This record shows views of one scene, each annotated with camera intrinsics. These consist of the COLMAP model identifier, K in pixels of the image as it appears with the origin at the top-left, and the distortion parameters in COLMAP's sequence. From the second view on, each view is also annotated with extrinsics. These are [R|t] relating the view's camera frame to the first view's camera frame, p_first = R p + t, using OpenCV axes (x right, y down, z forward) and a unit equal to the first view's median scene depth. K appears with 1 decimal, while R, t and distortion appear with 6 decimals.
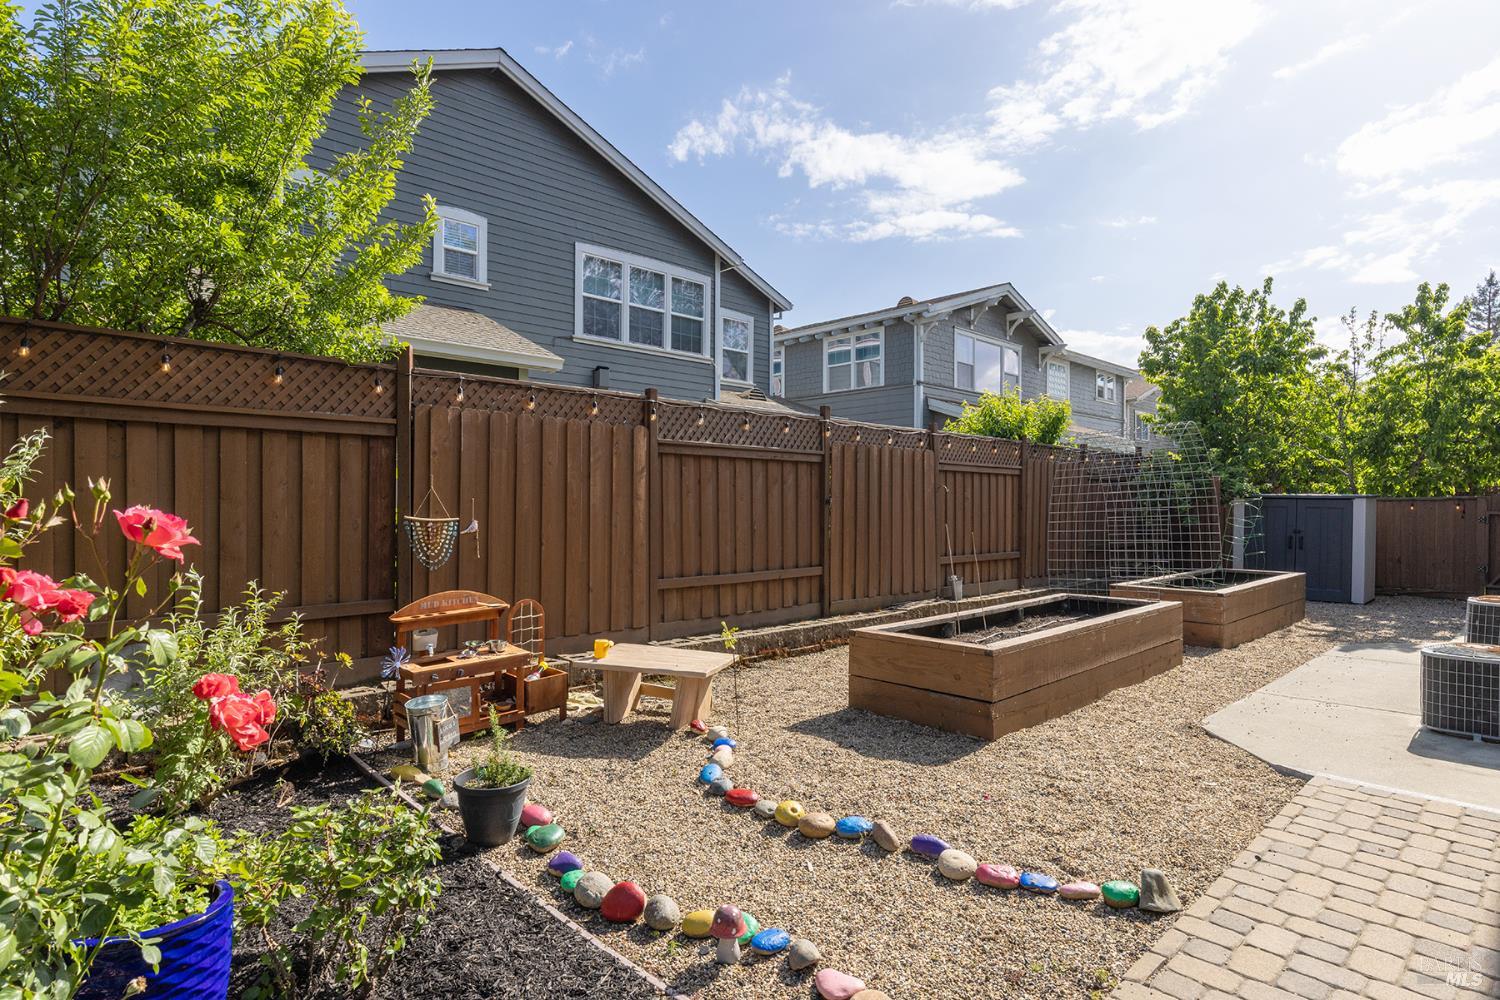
lens RADIAL K [[840.1, 0, 750.4], [0, 840.1, 500.6], [0, 0, 1]] dist [0.001251, 0.000438]
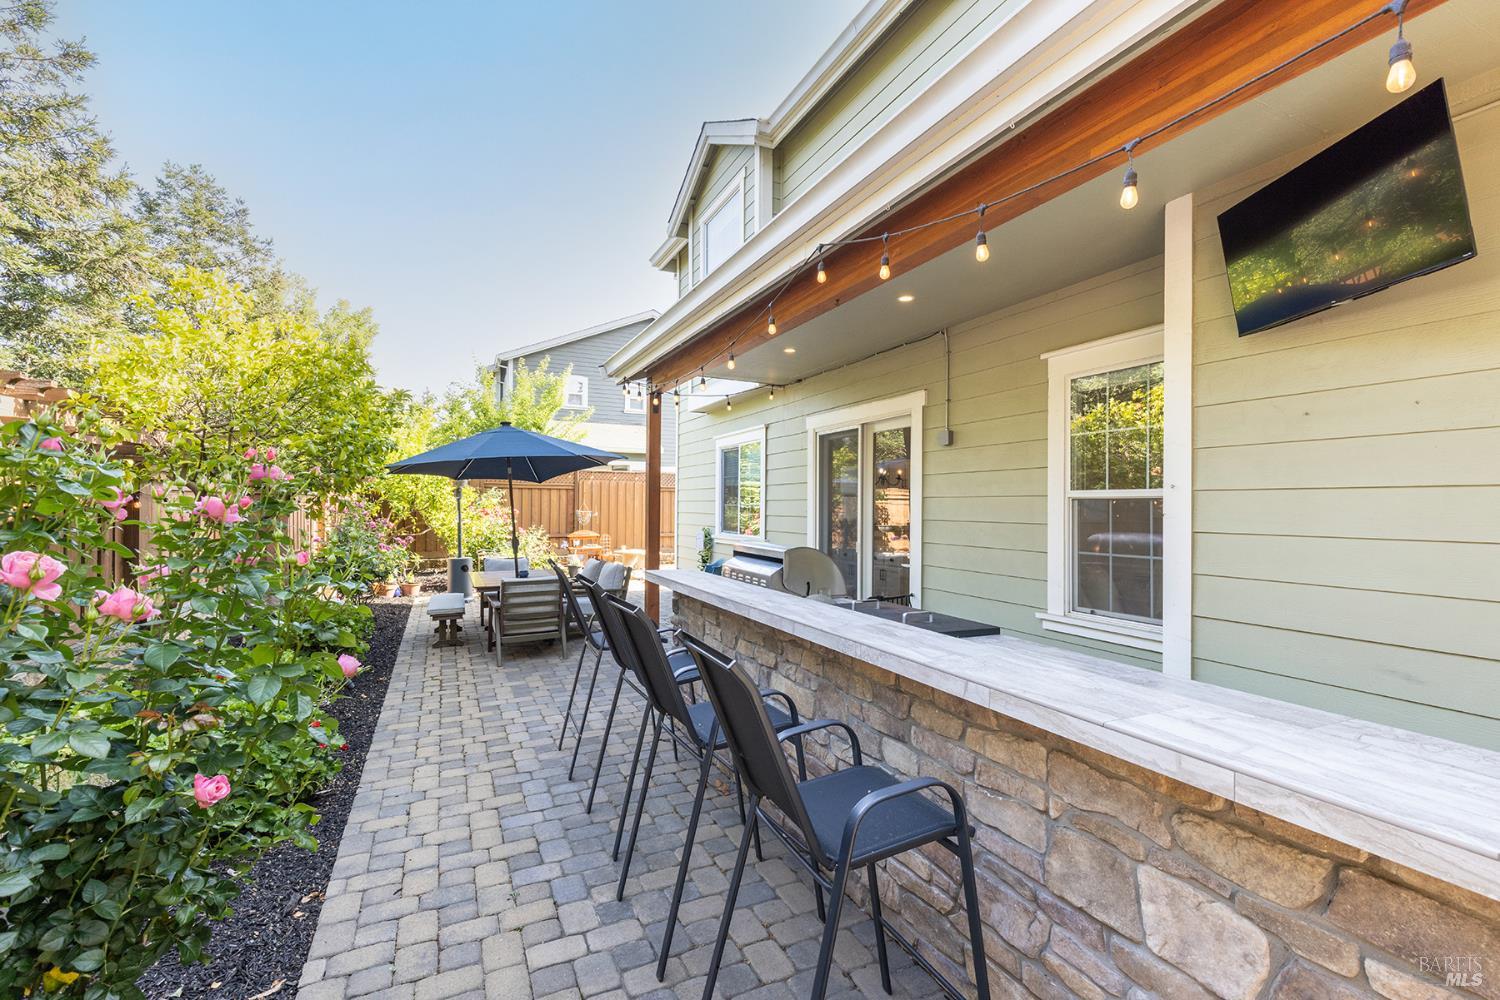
lens RADIAL K [[689.0, 0, 748.7], [0, 689.0, 502.6], [0, 0, 1]] dist [-0.000552, -0.000846]
pose [[0.949818, 0.002369, -0.312794, 1.253711], [-0.004002, 0.999982, -0.004579, -0.005209], [0.312778, 0.005601, 0.949810, -1.632627]]
